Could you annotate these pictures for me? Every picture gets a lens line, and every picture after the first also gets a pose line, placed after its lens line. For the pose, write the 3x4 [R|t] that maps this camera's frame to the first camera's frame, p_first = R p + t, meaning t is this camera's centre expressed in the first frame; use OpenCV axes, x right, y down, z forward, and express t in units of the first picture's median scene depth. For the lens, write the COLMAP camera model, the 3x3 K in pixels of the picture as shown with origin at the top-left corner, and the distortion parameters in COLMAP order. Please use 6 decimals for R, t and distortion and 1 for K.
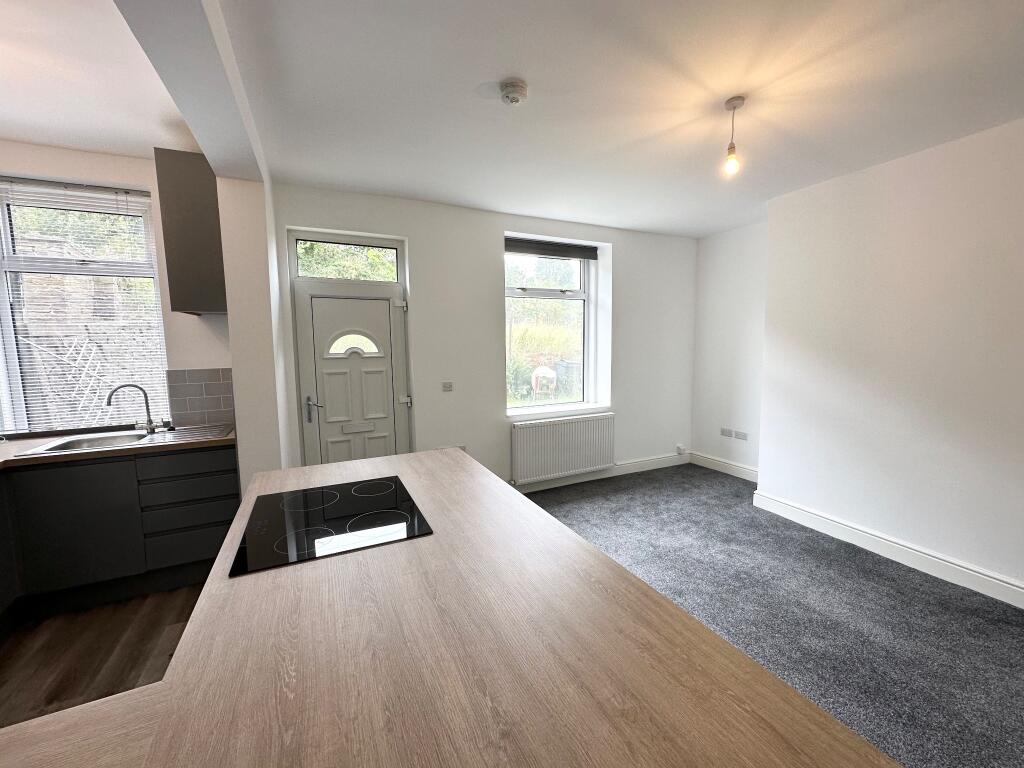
lens RADIAL K [[404.3, 0, 512.0], [0, 404.3, 384.0], [0, 0, 1]] dist [-0.001766, -0.000075]
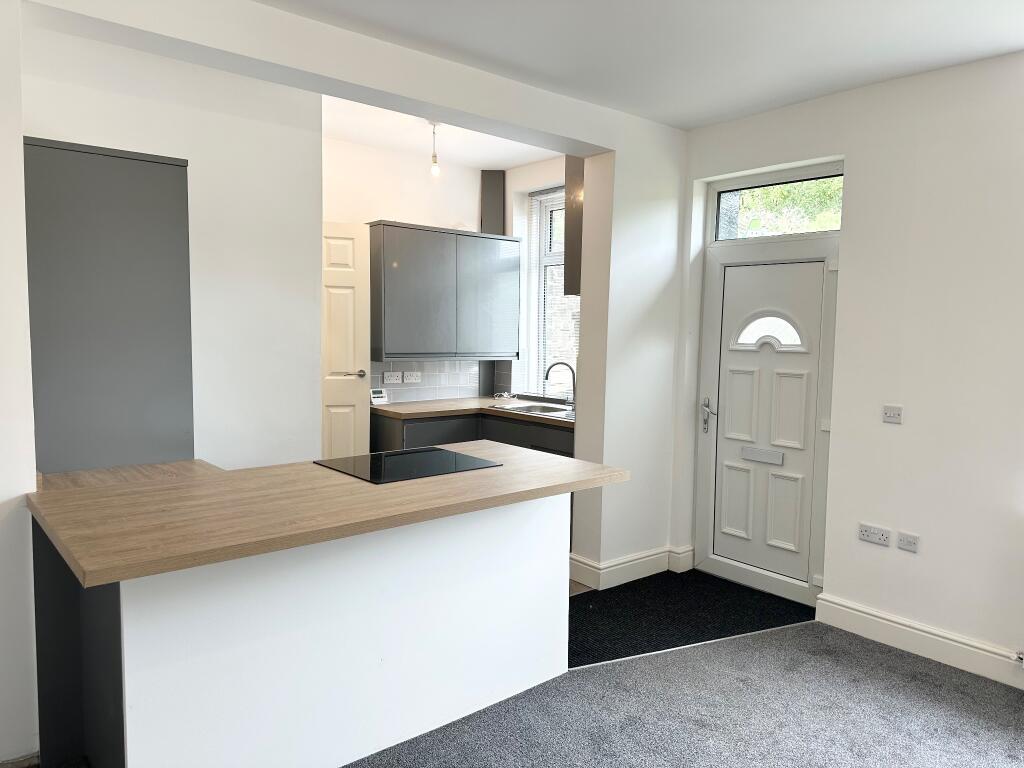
lens RADIAL K [[713.1, 0, 512.0], [0, 713.1, 384.0], [0, 0, 1]] dist [0.002128, 0.000195]
pose [[0.247845, 0.090553, -0.964559, 0.629388], [-0.118961, 0.990932, 0.062462, -0.032915], [0.961468, 0.099264, 0.256370, 0.277617]]
